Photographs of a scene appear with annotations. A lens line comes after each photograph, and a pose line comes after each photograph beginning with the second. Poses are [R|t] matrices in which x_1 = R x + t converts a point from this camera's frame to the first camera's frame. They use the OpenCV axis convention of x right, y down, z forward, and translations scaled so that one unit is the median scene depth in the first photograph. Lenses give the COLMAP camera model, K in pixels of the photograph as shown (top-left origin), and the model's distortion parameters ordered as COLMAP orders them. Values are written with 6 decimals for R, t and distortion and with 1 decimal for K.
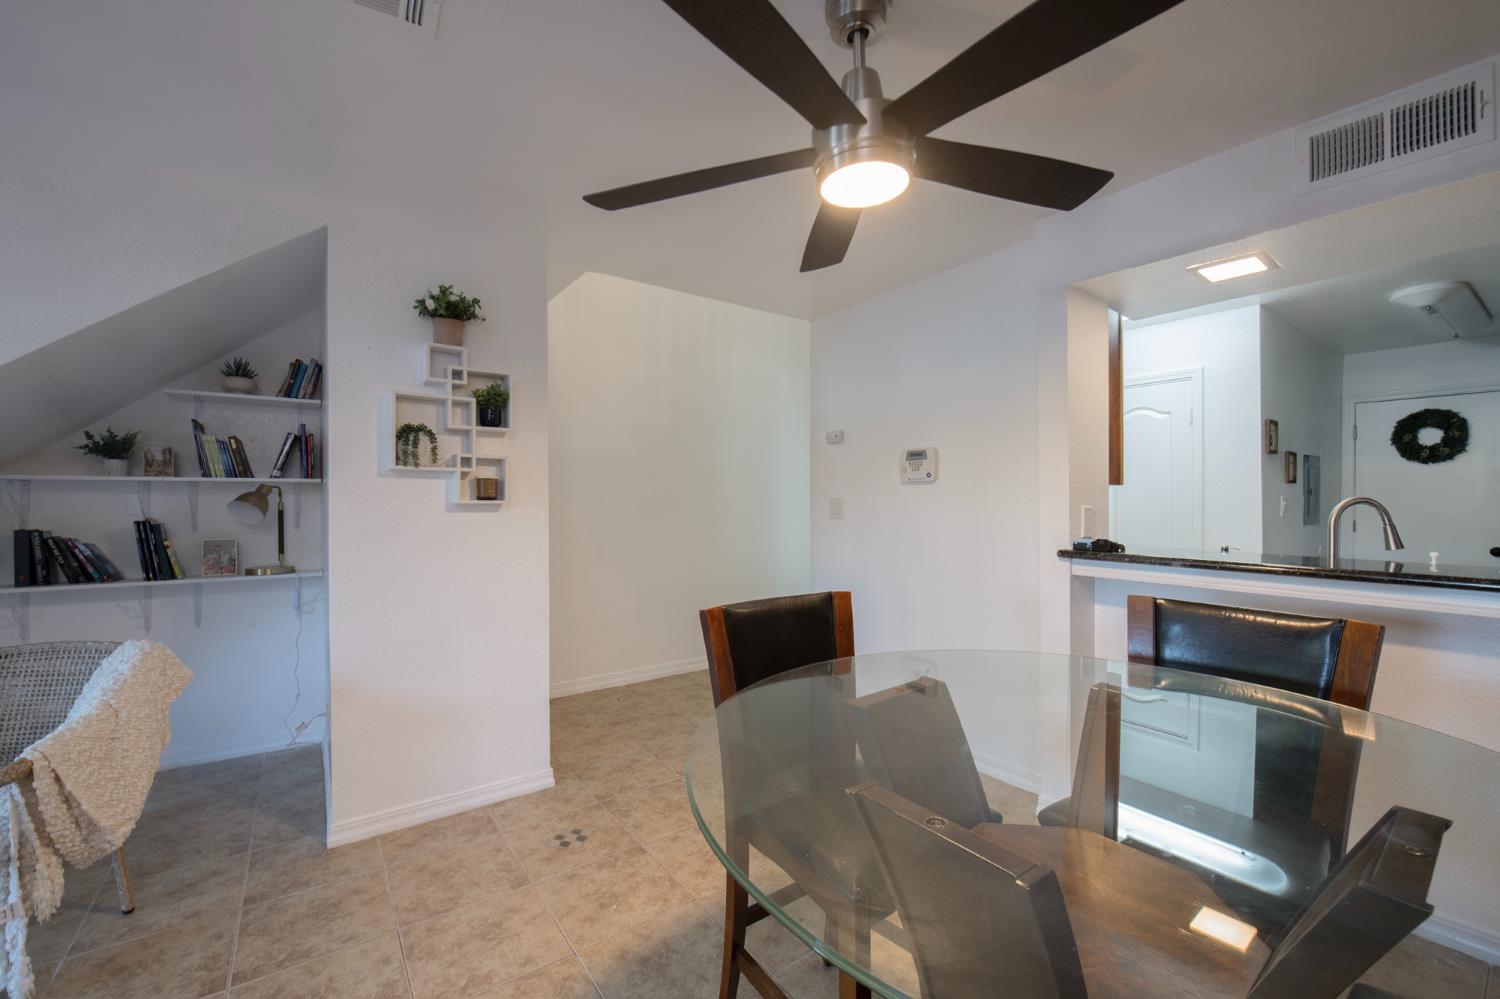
lens RADIAL K [[625.8, 0, 756.6], [0, 625.8, 507.1], [0, 0, 1]] dist [0.001499, 0.000156]
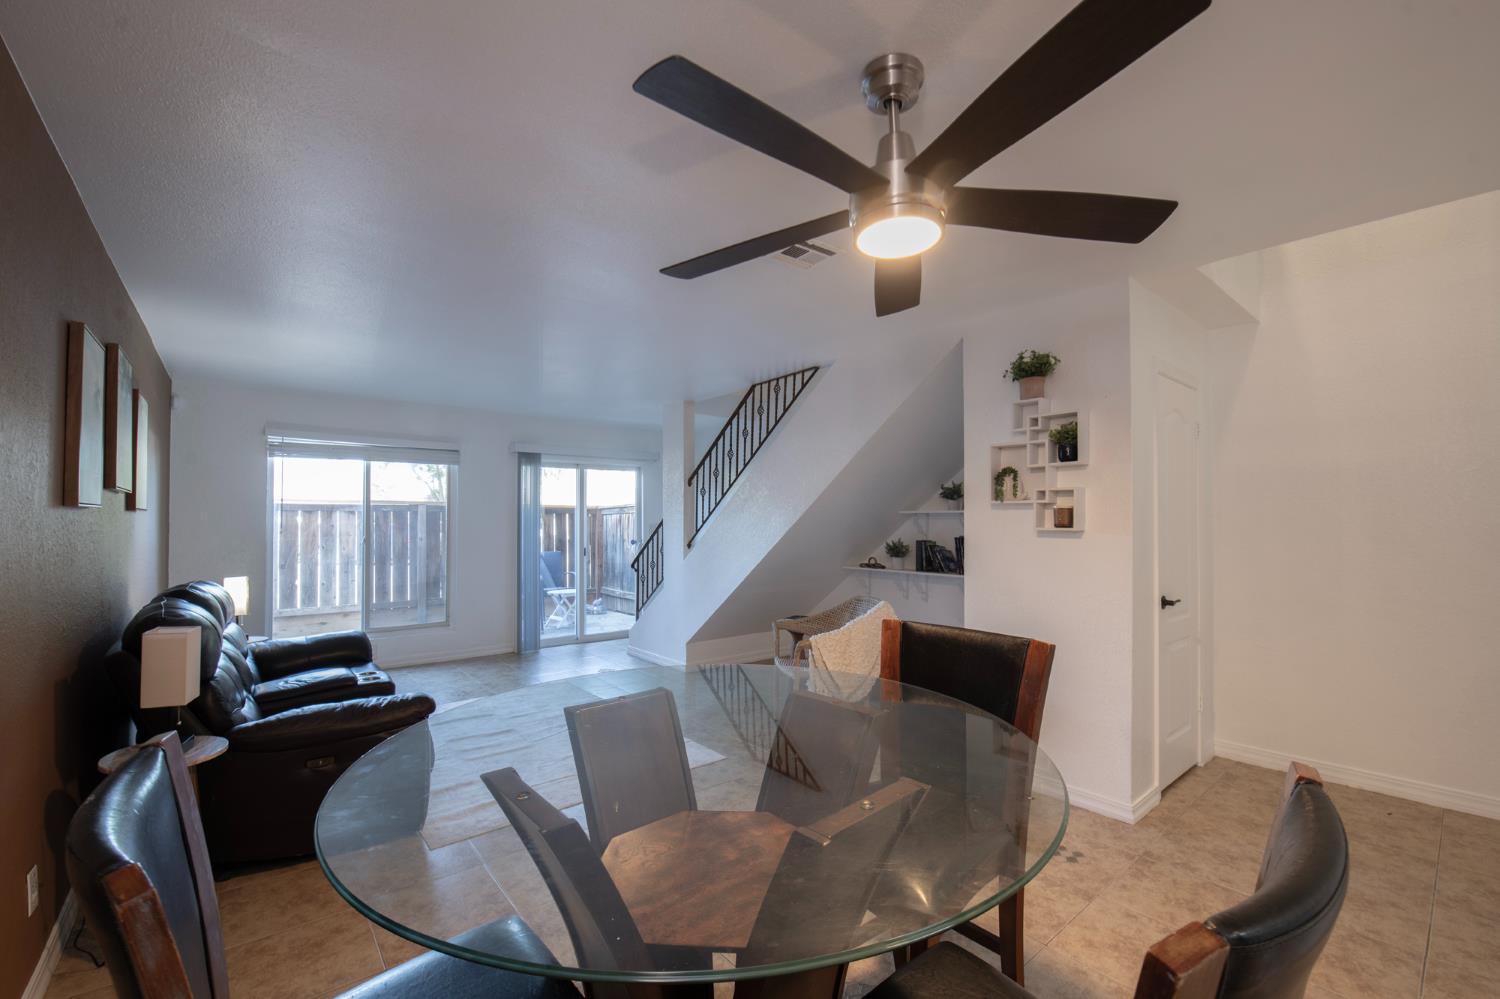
lens RADIAL K [[628.1, 0, 746.0], [0, 628.1, 519.9], [0, 0, 1]] dist [-0.000425, 0.000089]
pose [[0.072501, -0.000815, -0.997368, 0.656518], [-0.007962, 0.999967, -0.001396, -0.018909], [0.997337, 0.008042, 0.072493, 0.363677]]
